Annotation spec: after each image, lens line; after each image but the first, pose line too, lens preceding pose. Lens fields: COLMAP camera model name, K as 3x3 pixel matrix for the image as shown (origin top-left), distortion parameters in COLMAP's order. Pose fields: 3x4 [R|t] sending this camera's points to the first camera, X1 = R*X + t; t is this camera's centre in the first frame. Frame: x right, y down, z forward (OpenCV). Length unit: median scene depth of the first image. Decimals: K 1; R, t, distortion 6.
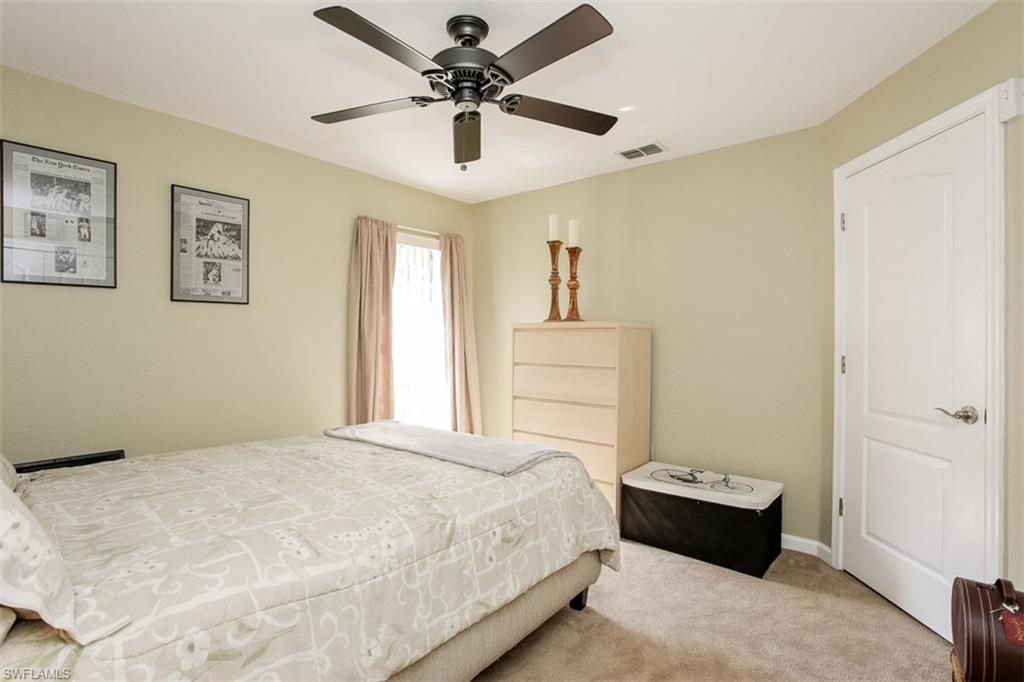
lens RADIAL K [[500.1, 0, 510.2], [0, 500.1, 337.8], [0, 0, 1]] dist [-0.073357, 0.042197]
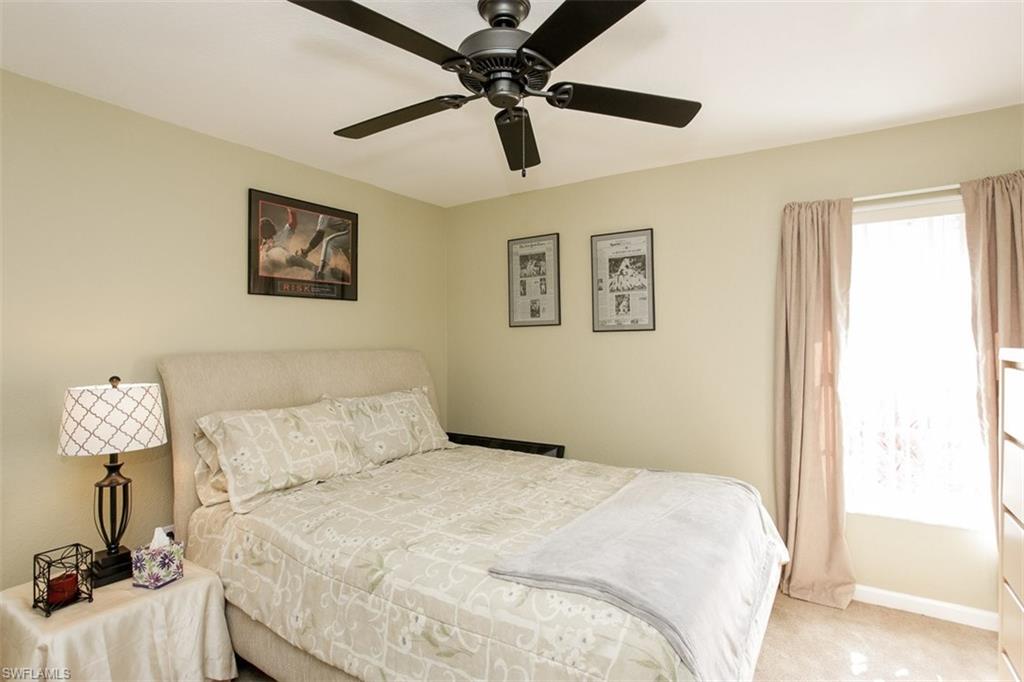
lens RADIAL K [[500.1, 0, 510.2], [0, 500.1, 337.8], [0, 0, 1]] dist [-0.073357, 0.042197]
pose [[0.126324, -0.007274, -0.991962, 0.496601], [0.009577, 0.999935, -0.006112, -0.053792], [0.991943, -0.008728, 0.126385, 0.620935]]
